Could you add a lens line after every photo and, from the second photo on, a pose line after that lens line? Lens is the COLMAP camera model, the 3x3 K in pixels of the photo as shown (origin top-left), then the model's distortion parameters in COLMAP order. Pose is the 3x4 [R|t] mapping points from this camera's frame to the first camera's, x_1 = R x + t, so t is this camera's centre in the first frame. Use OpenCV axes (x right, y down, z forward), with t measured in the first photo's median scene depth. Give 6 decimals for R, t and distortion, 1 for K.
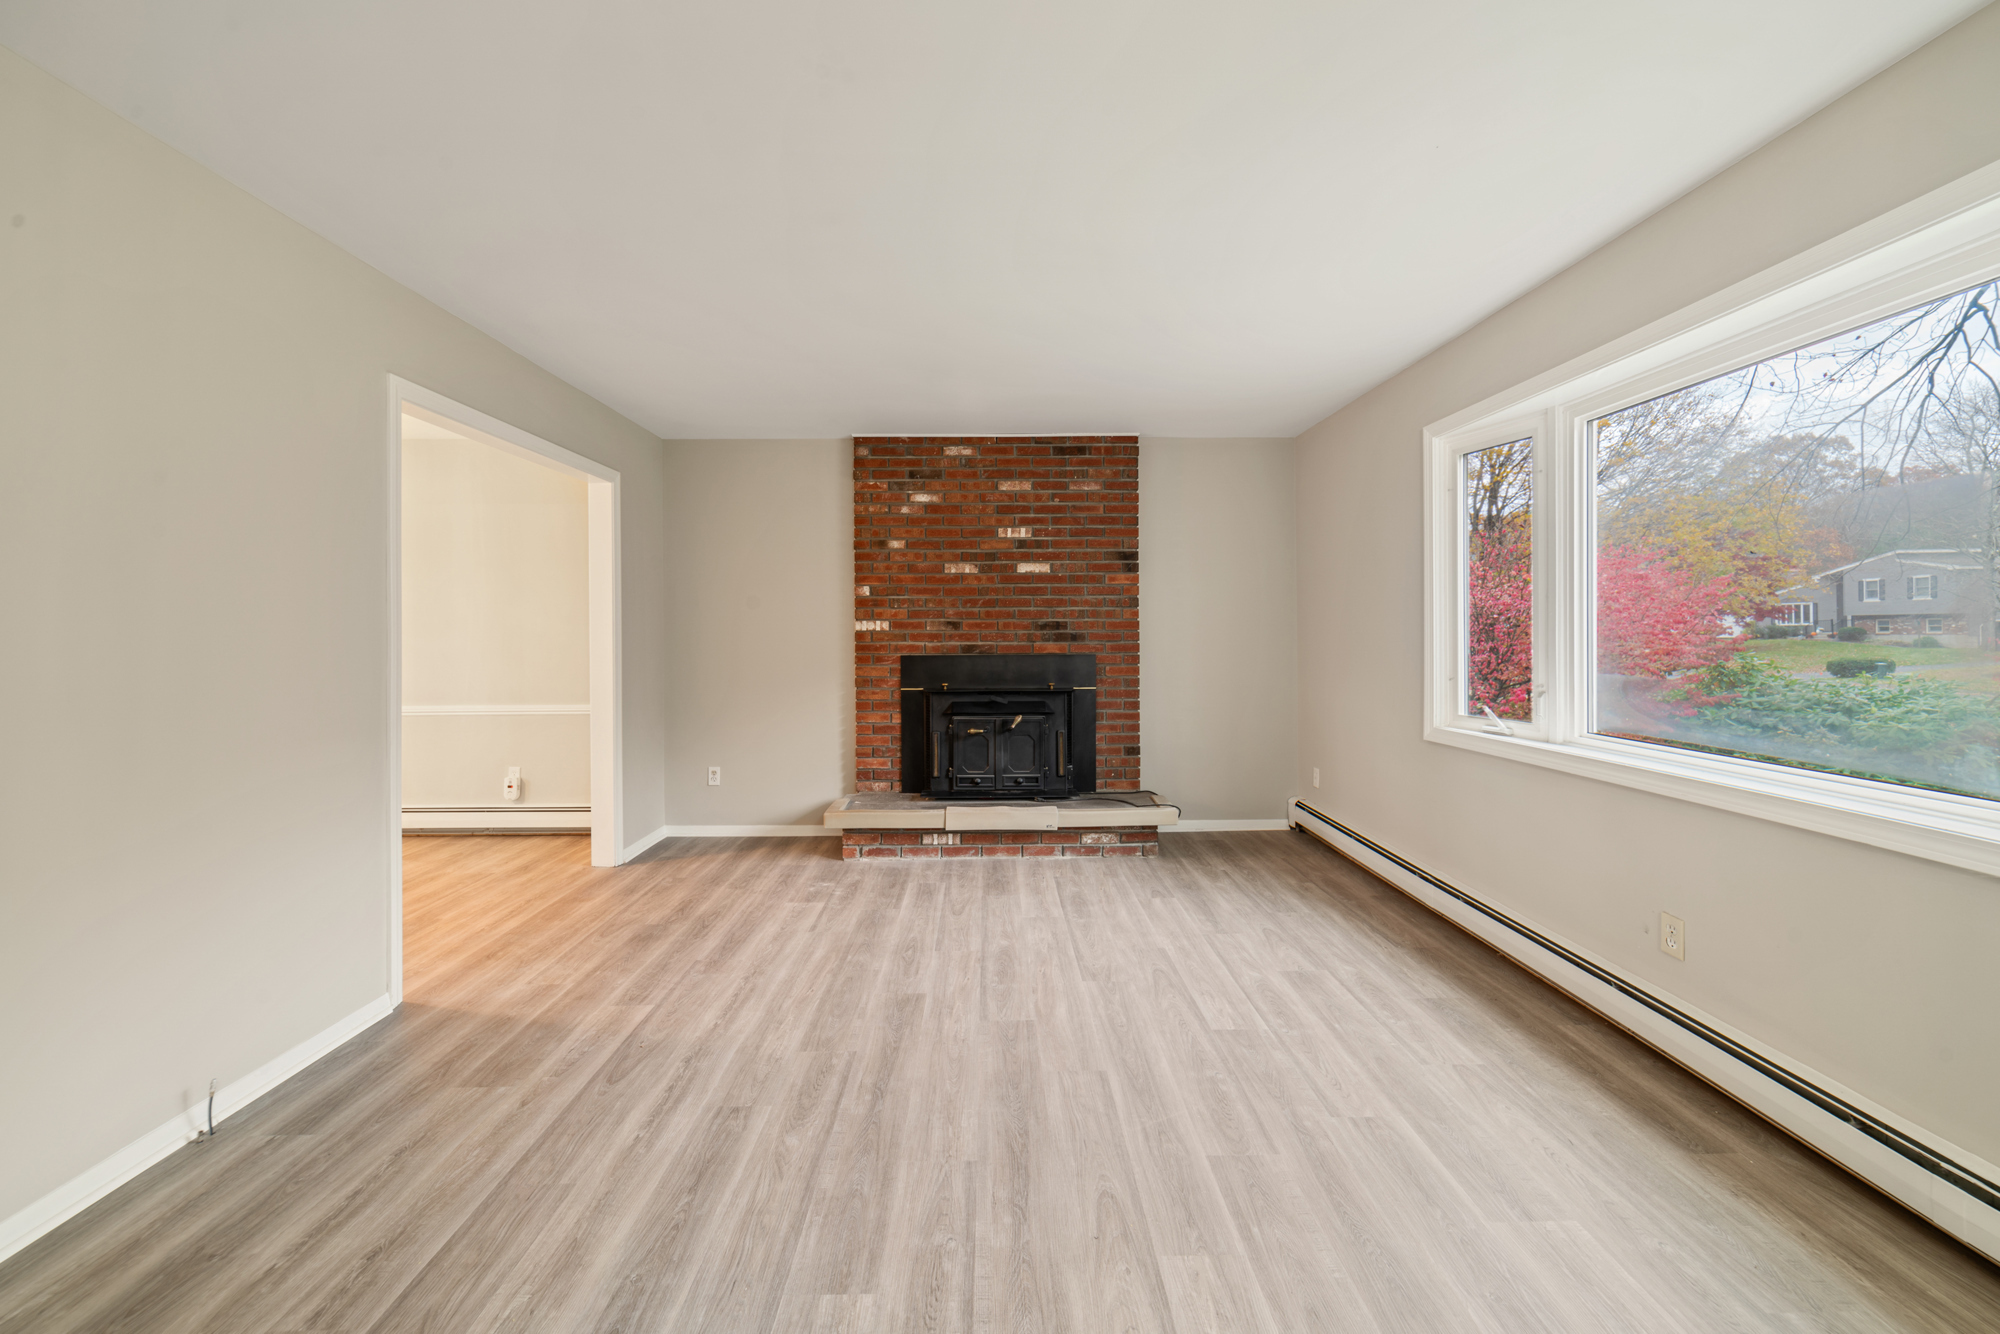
lens RADIAL K [[787.5, 0, 997.5], [0, 787.5, 639.0], [0, 0, 1]] dist [-0.004080, 0.002107]
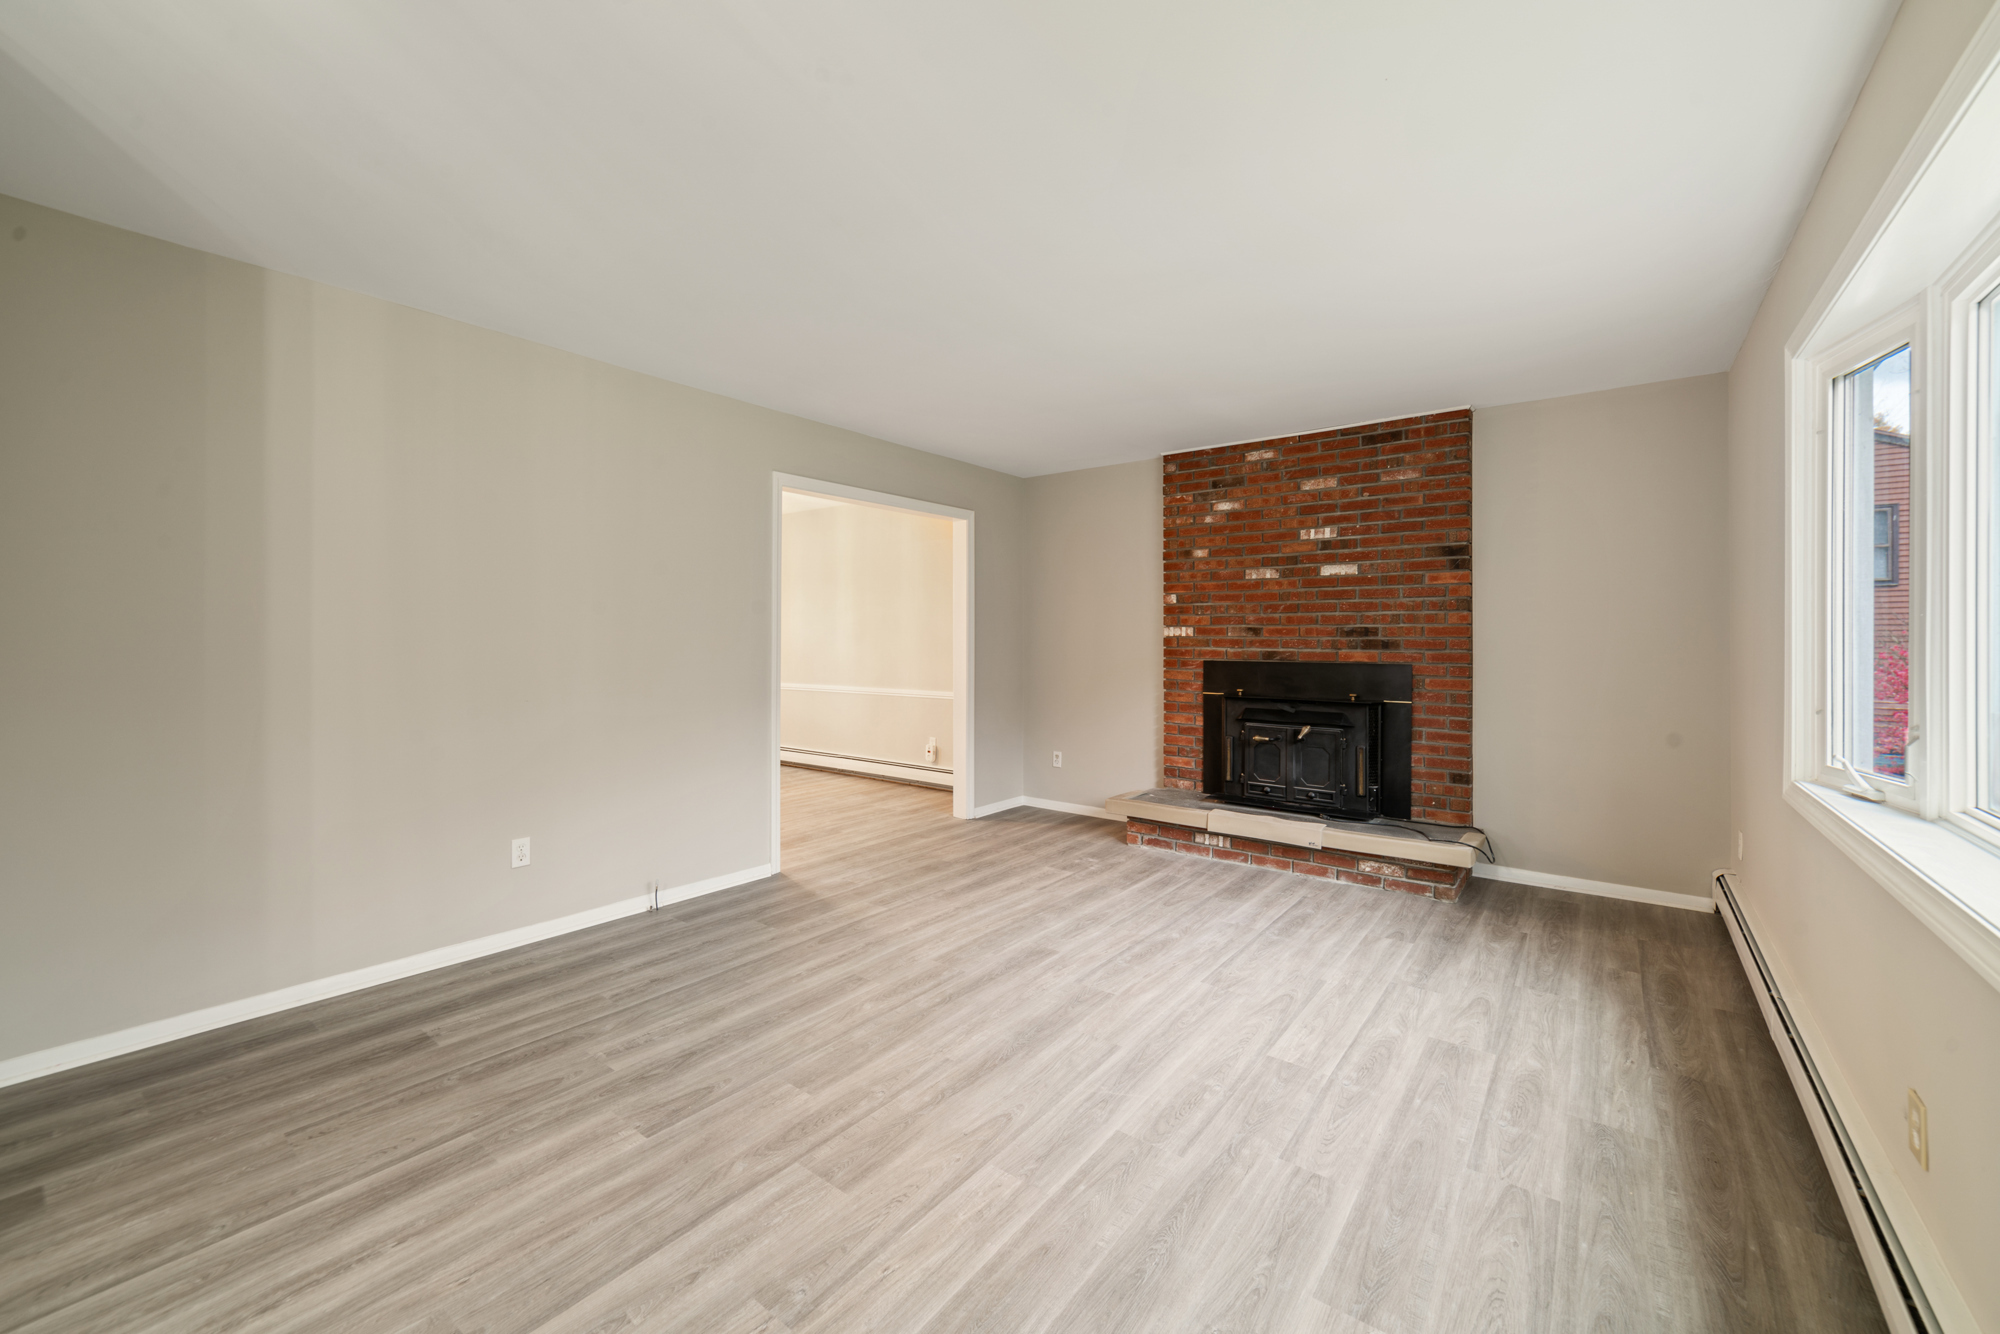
lens RADIAL K [[787.5, 0, 1006.4], [0, 787.5, 645.1], [0, 0, 1]] dist [-0.004080, 0.002107]
pose [[0.786189, 0.012093, -0.617867, 0.348253], [-0.011898, 0.999919, 0.004430, -0.000795], [0.617871, 0.003869, 0.786270, 0.029557]]
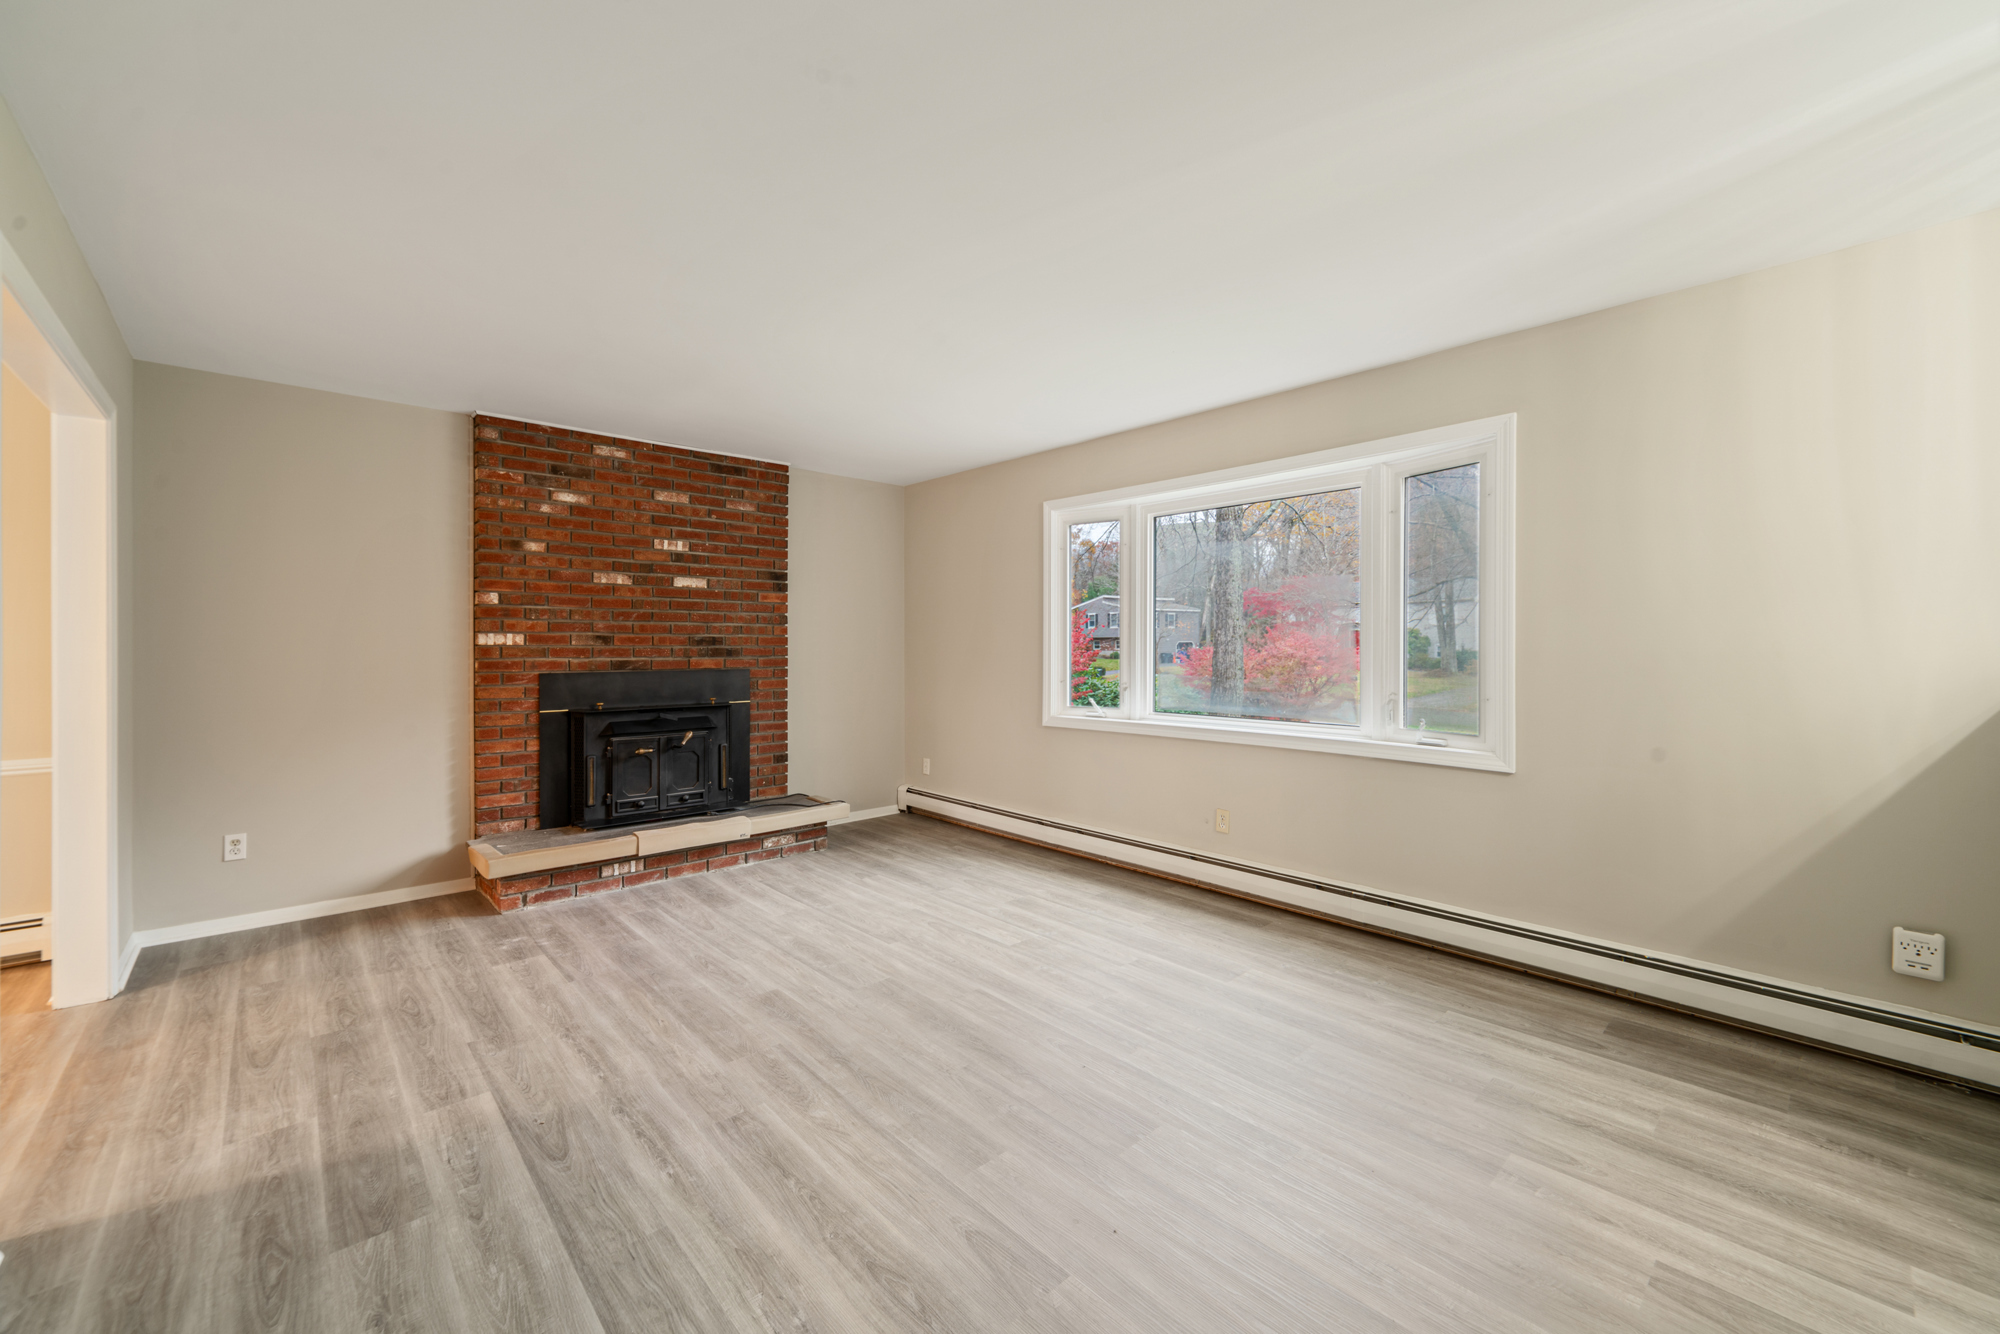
lens RADIAL K [[787.5, 0, 993.2], [0, 787.5, 650.5], [0, 0, 1]] dist [-0.004080, 0.002107]
pose [[0.748193, 0.000402, 0.663481, -0.363274], [0.003203, 0.999986, -0.004218, 0.000814], [-0.663473, 0.005281, 0.748181, 0.009287]]
